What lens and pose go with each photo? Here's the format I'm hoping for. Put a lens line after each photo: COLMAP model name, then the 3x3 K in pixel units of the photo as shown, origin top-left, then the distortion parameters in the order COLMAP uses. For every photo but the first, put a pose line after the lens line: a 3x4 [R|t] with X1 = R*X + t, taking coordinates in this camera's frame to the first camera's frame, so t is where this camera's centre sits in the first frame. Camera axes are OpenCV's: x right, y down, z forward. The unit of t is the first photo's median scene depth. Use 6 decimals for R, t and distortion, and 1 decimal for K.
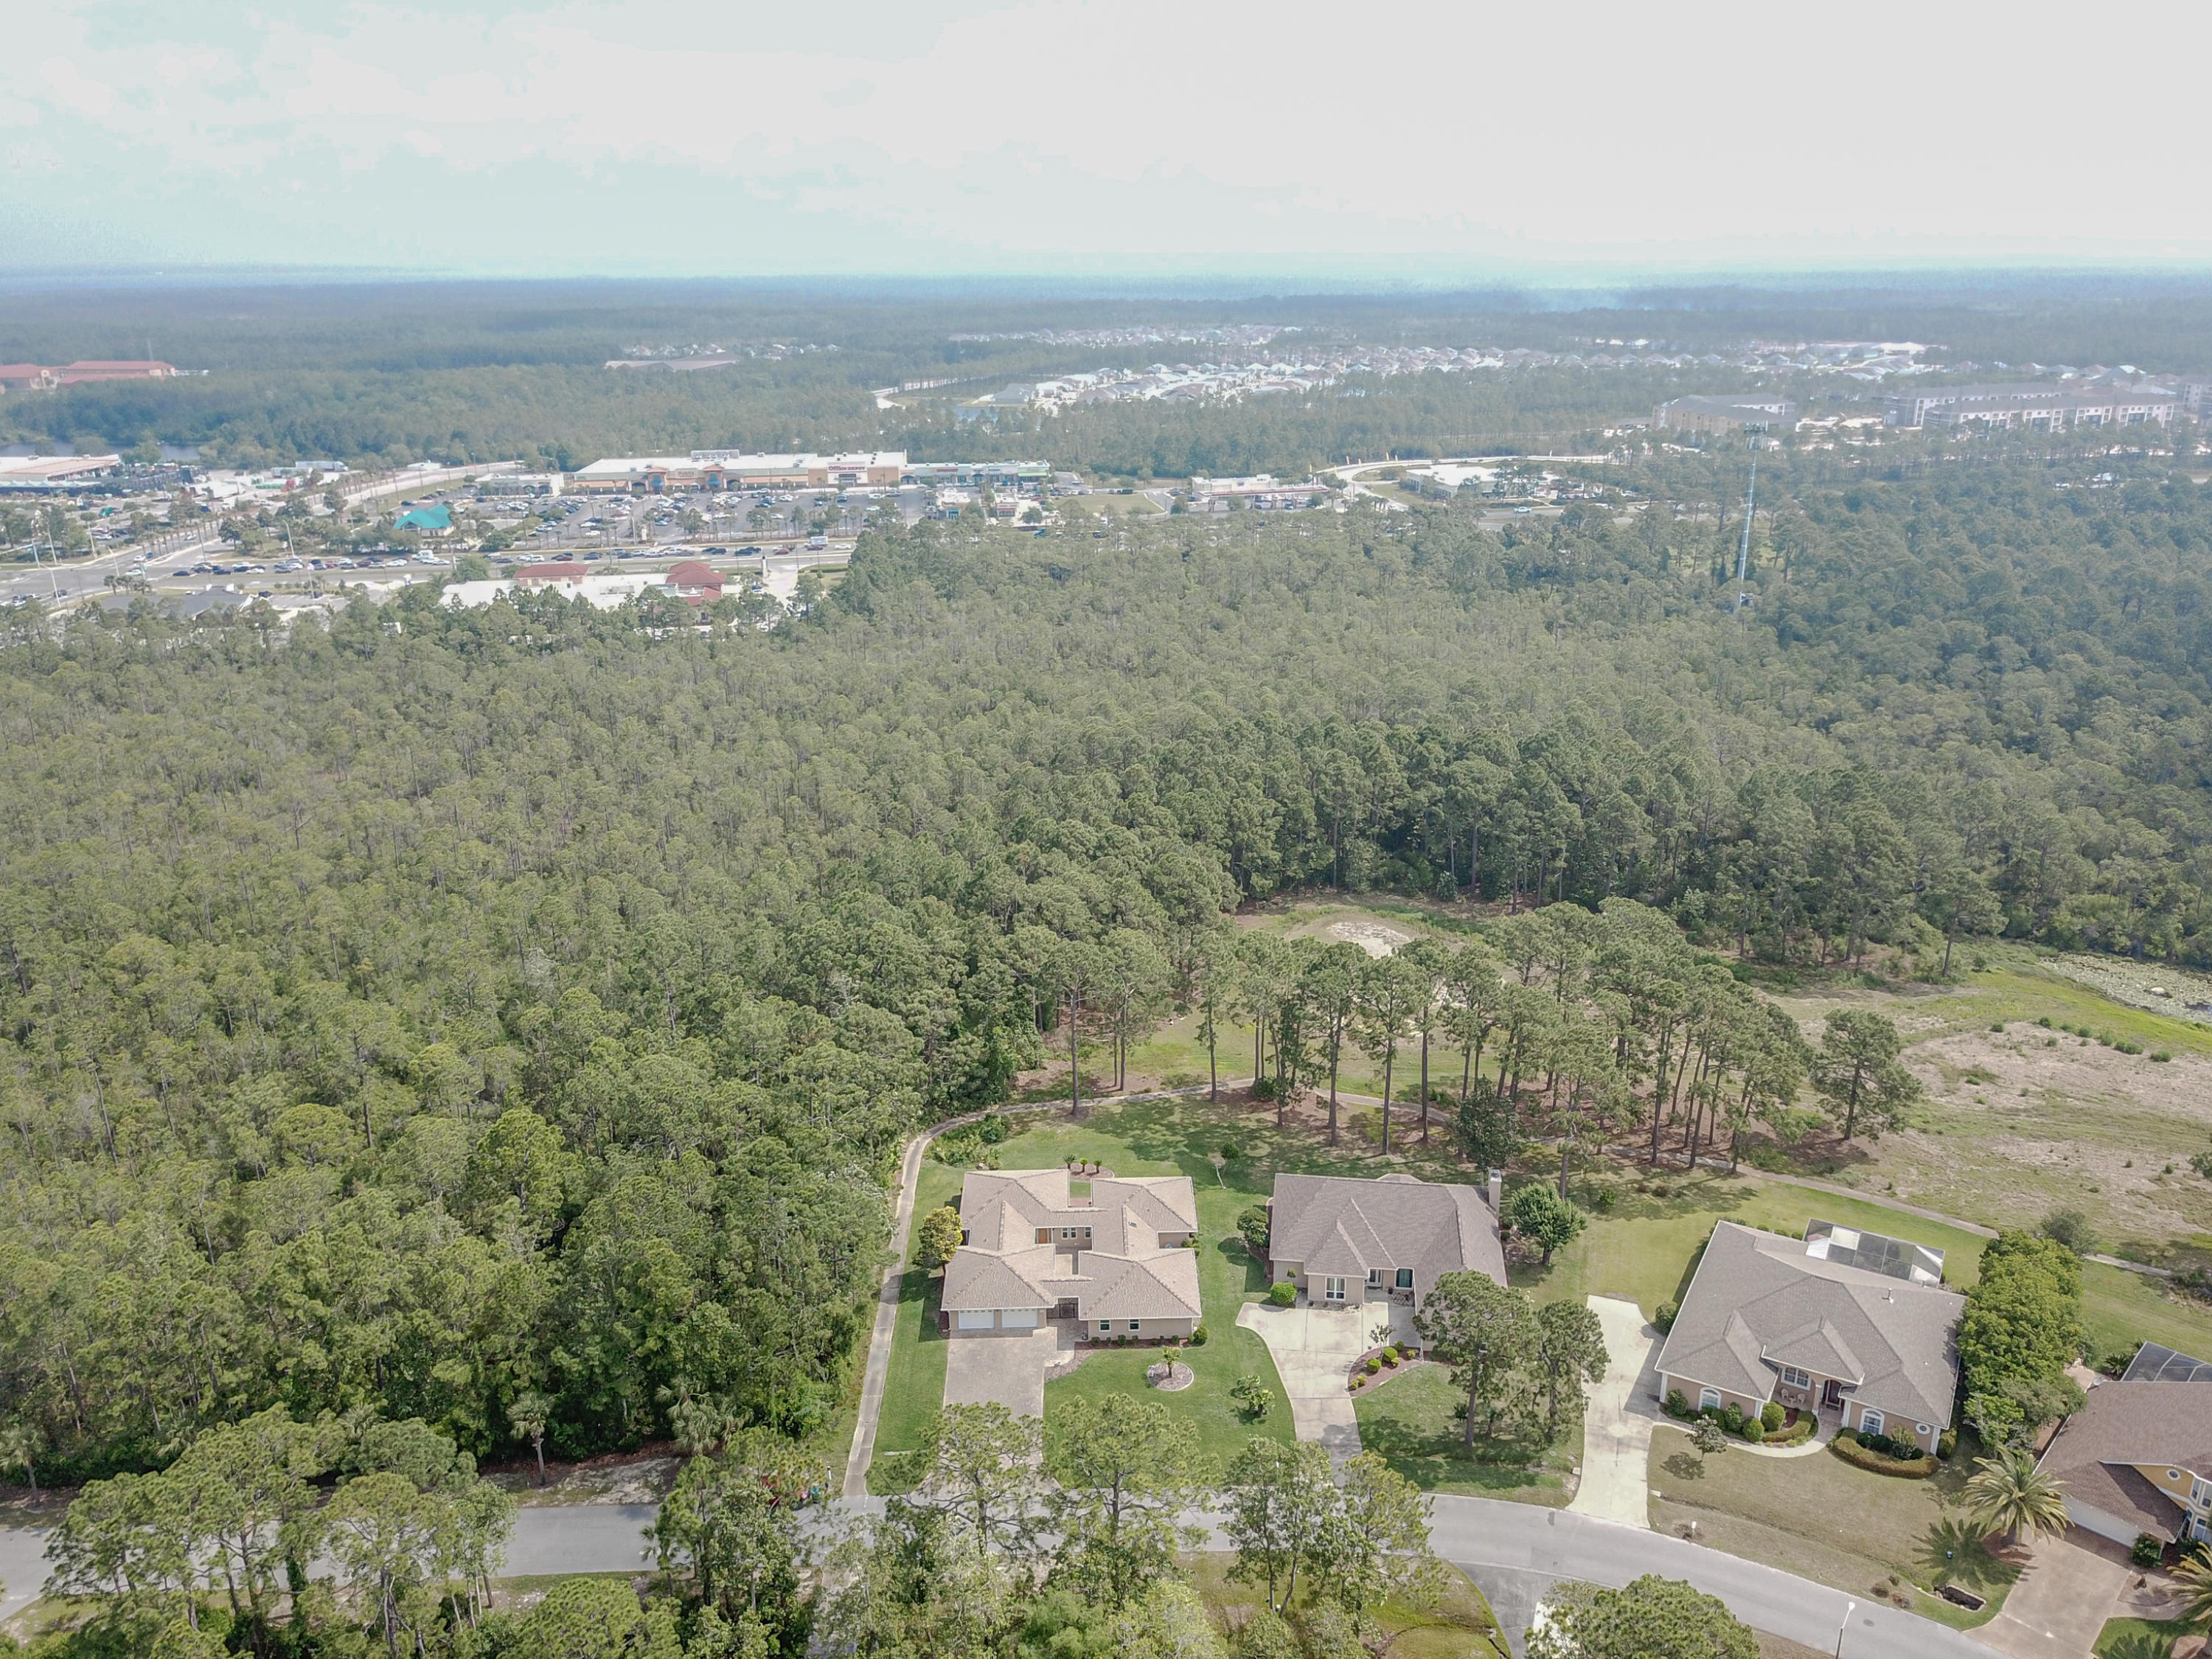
lens RADIAL K [[1688.4, 0, 1106.0], [0, 1688.4, 829.5], [0, 0, 1]] dist [0.022519, -0.008154]
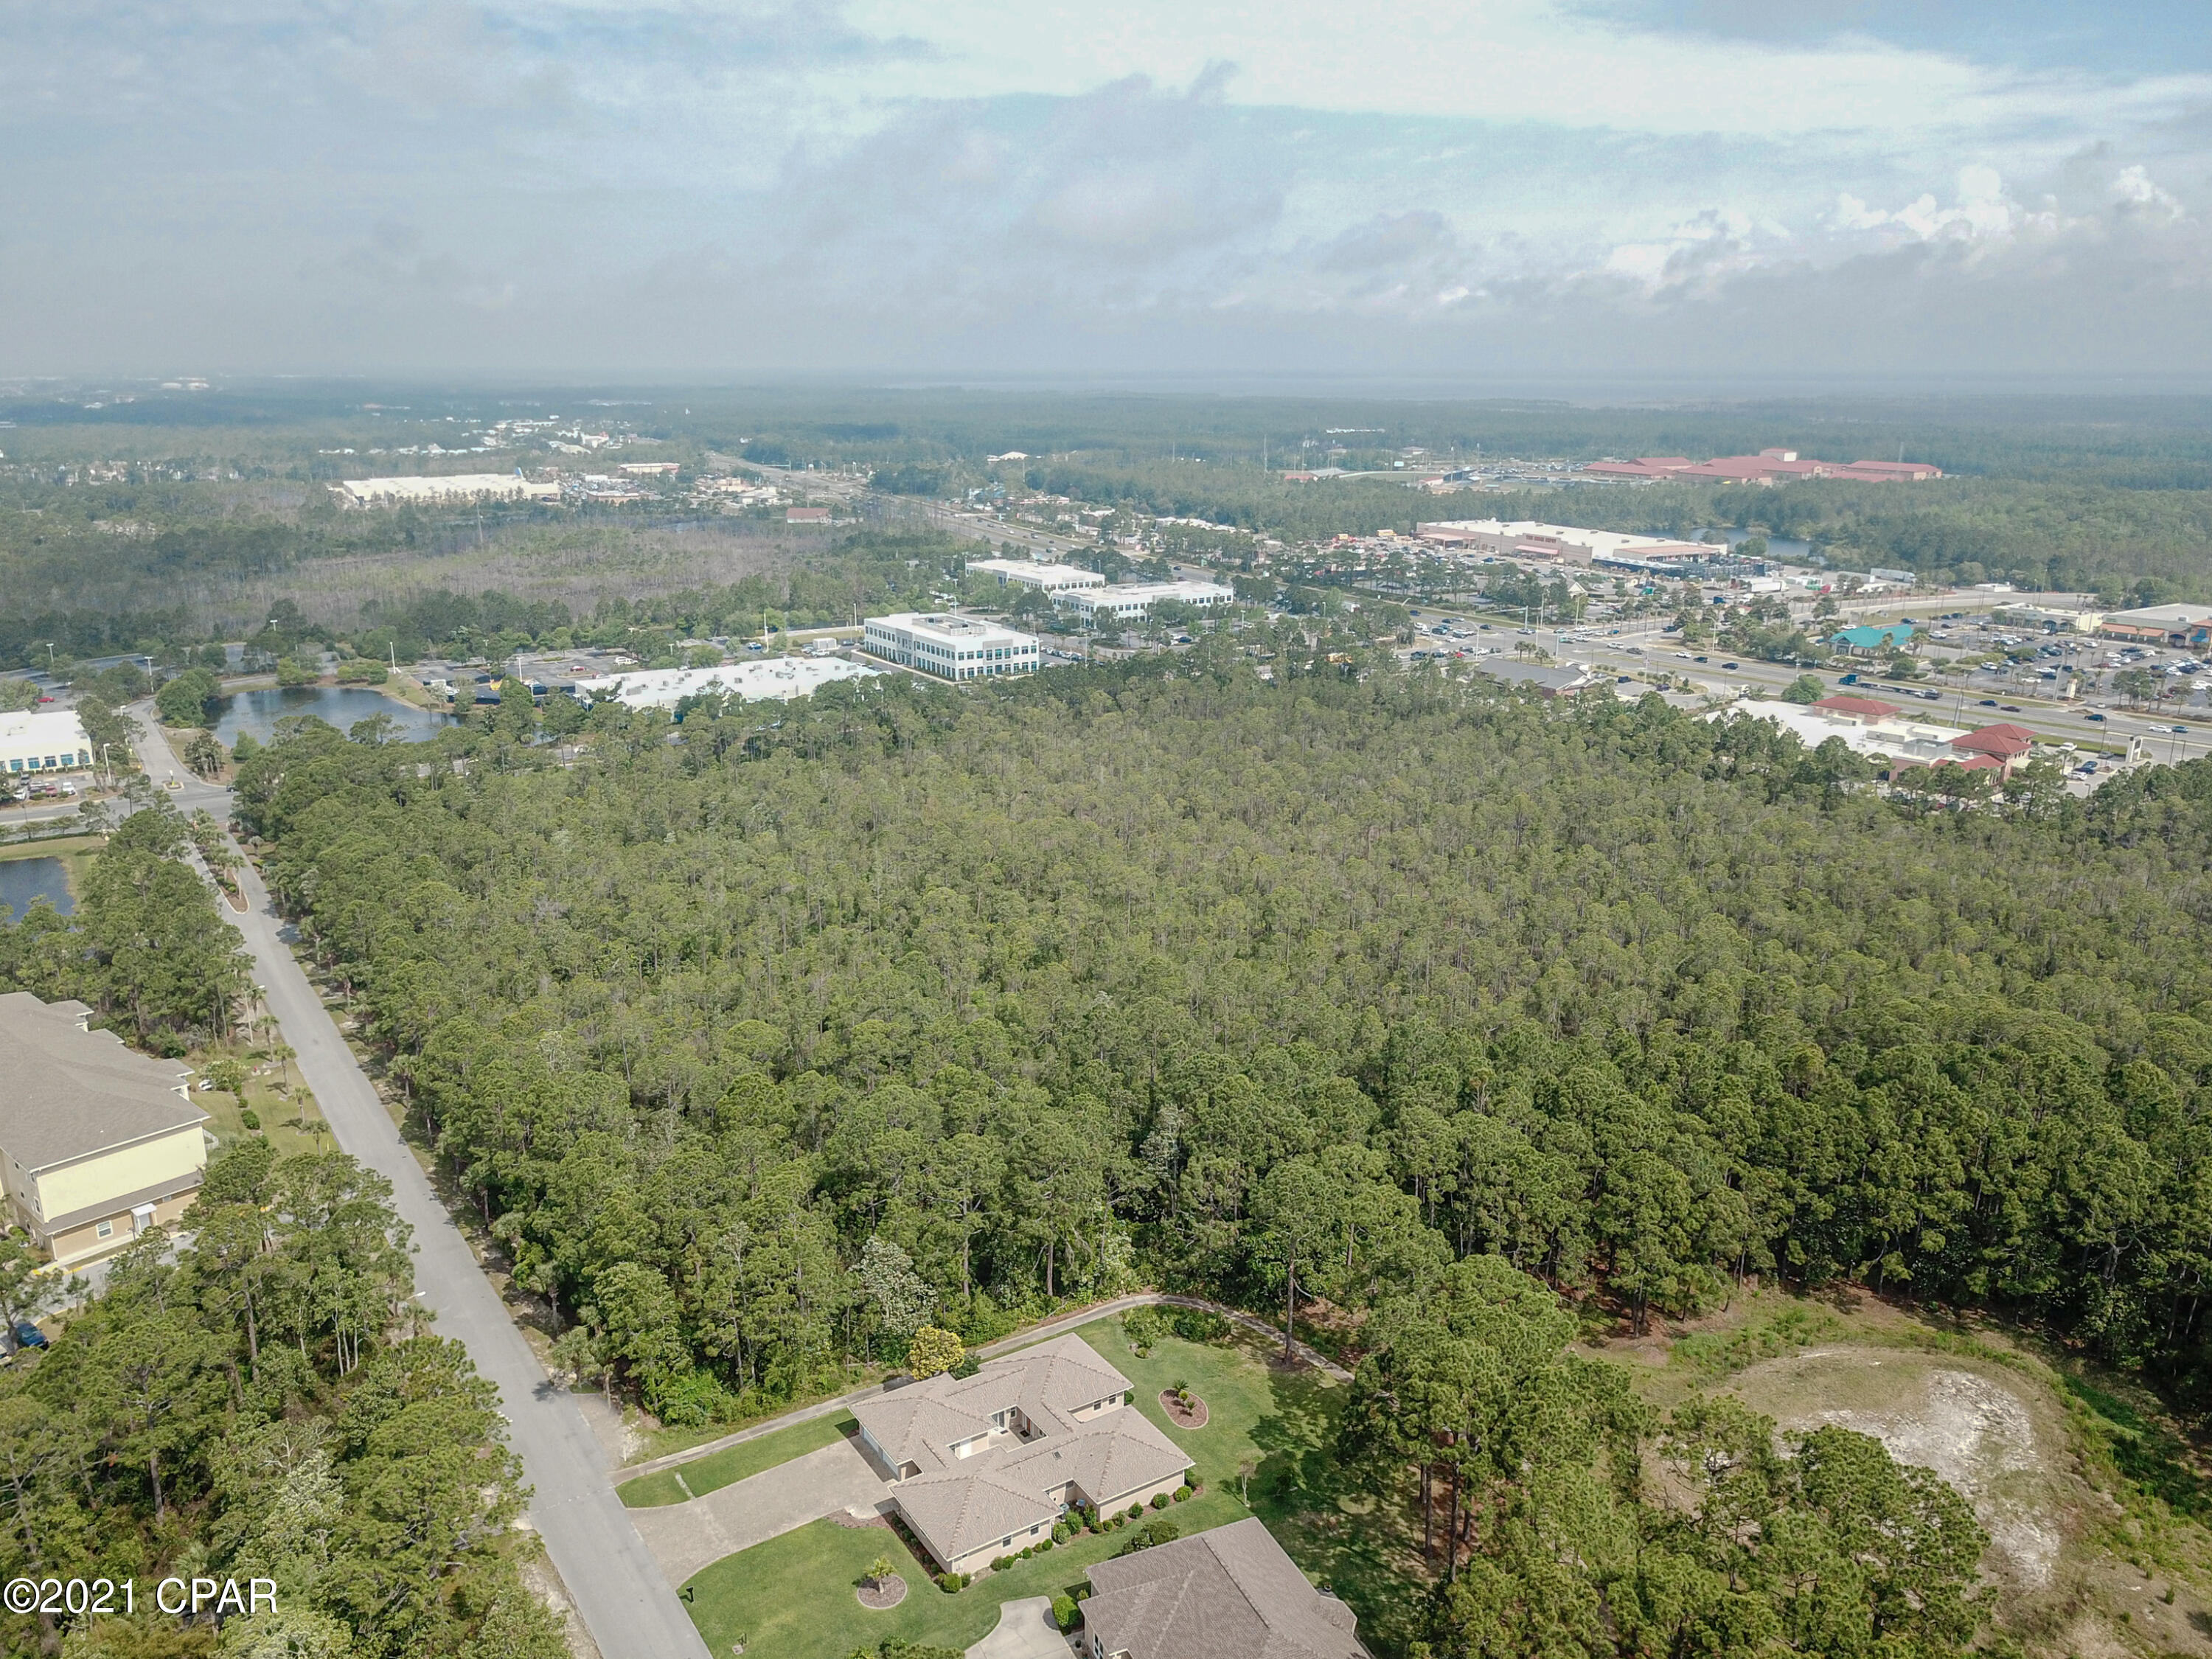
lens RADIAL K [[1688.4, 0, 1106.0], [0, 1688.4, 829.5], [0, 0, 1]] dist [0.022519, -0.008154]
pose [[0.531833, 0.240284, -0.812045, 0.236038], [-0.285591, 0.953618, 0.095133, -0.061312], [0.797240, 0.181318, 0.575788, 0.152994]]
